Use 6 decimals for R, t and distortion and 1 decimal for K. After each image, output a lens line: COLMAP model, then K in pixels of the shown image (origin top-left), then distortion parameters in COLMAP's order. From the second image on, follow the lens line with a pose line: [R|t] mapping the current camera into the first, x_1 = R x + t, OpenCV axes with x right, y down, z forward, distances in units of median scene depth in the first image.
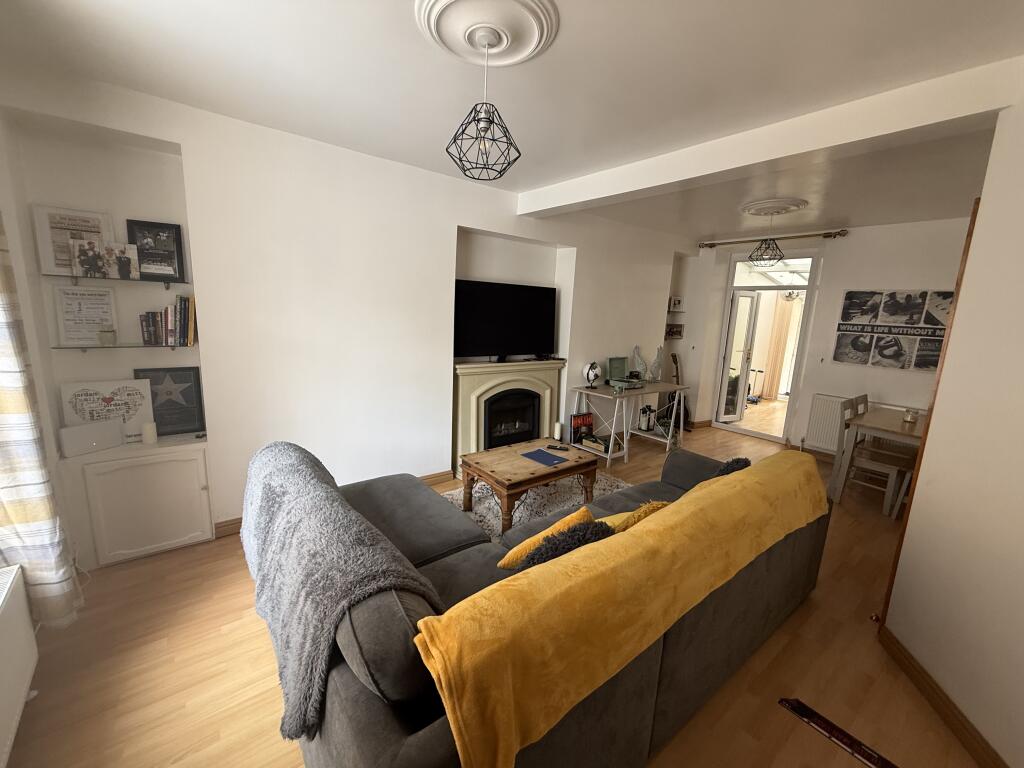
lens RADIAL K [[408.2, 0, 512.4], [0, 408.2, 384.8], [0, 0, 1]] dist [0.000170, -0.000173]
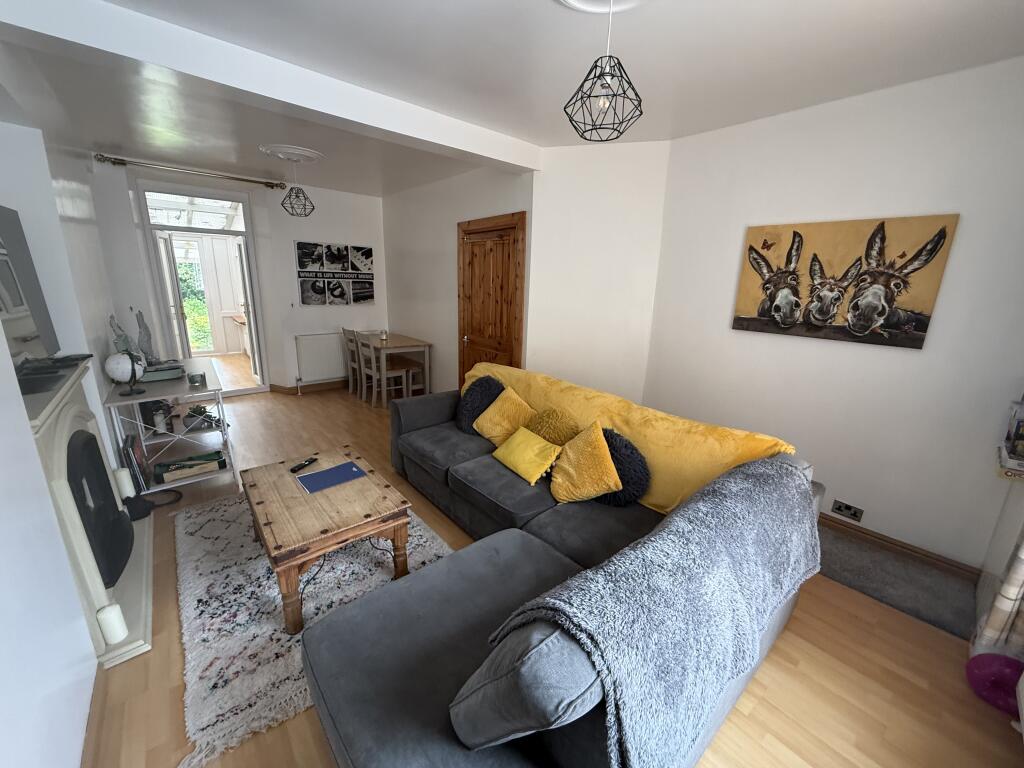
lens RADIAL K [[408.2, 0, 512.0], [0, 408.2, 384.3], [0, 0, 1]] dist [0.000170, -0.000173]
pose [[-0.027799, -0.293150, 0.955662, -0.418102], [0.151575, 0.943741, 0.293903, -0.102478], [-0.988055, 0.153025, 0.018199, 0.469677]]
